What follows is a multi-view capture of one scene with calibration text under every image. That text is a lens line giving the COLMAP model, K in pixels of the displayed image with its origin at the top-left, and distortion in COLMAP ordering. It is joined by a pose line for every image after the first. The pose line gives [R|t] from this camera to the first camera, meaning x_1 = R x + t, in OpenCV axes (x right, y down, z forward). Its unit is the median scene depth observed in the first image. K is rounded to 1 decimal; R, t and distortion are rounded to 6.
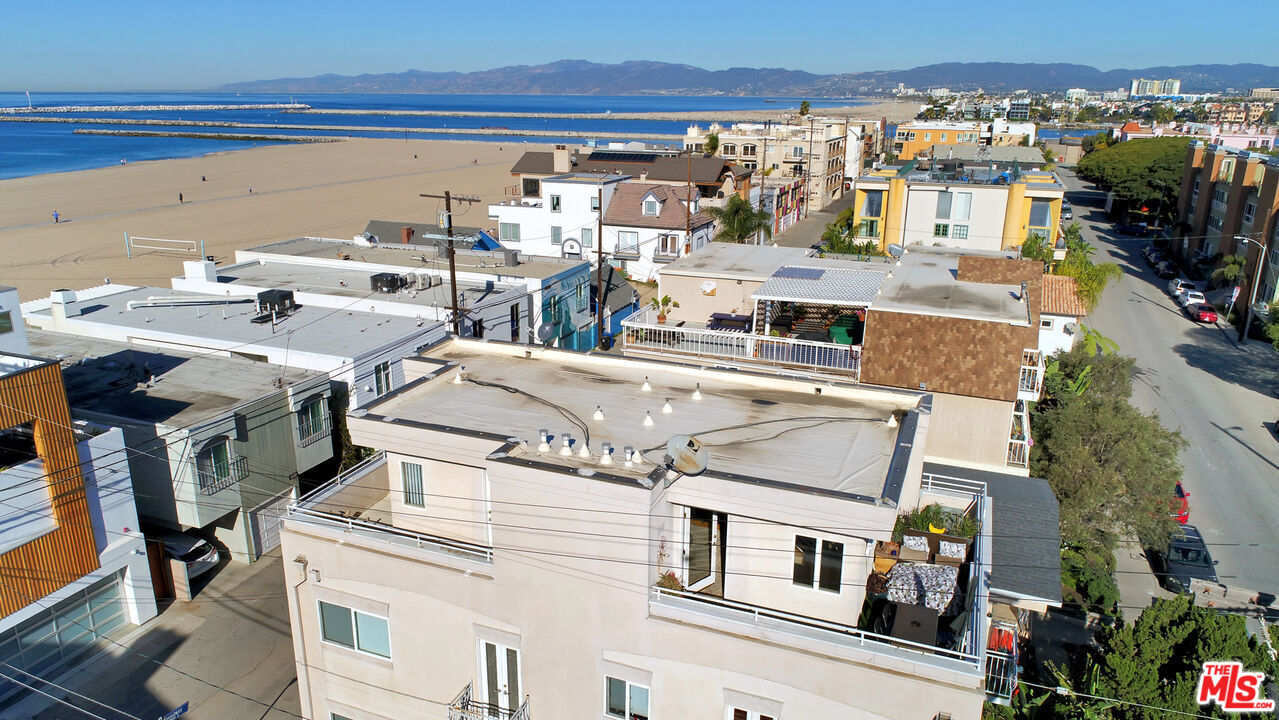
lens RADIAL K [[876.8, 0, 641.9], [0, 876.8, 367.5], [0, 0, 1]] dist [-0.000622, 0.002575]
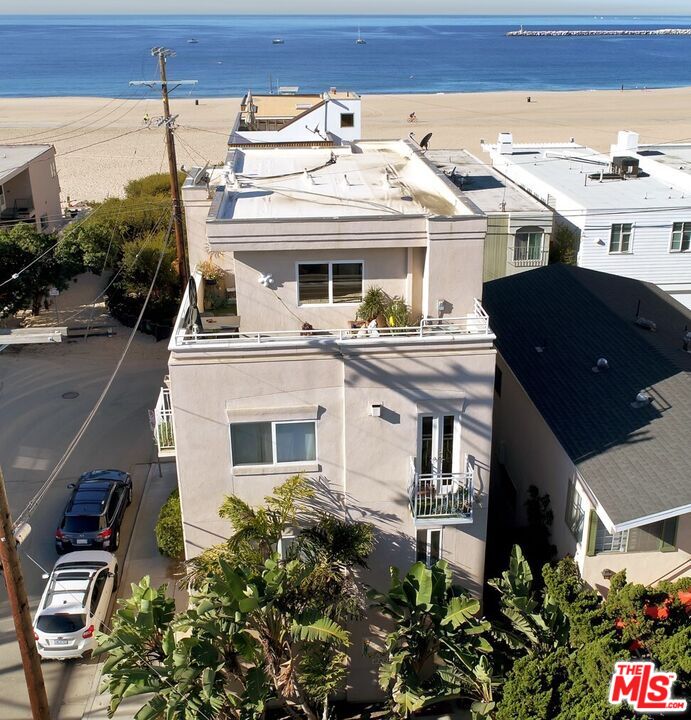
lens RADIAL K [[884.8, 0, 350.1], [0, 884.8, 356.0], [0, 0, 1]] dist [-0.020957, 0.000000]
pose [[0.455449, 0.316061, -0.832269, 0.264362], [-0.261991, 0.941045, 0.213998, 0.002476], [0.850839, 0.120582, 0.511403, 0.088556]]
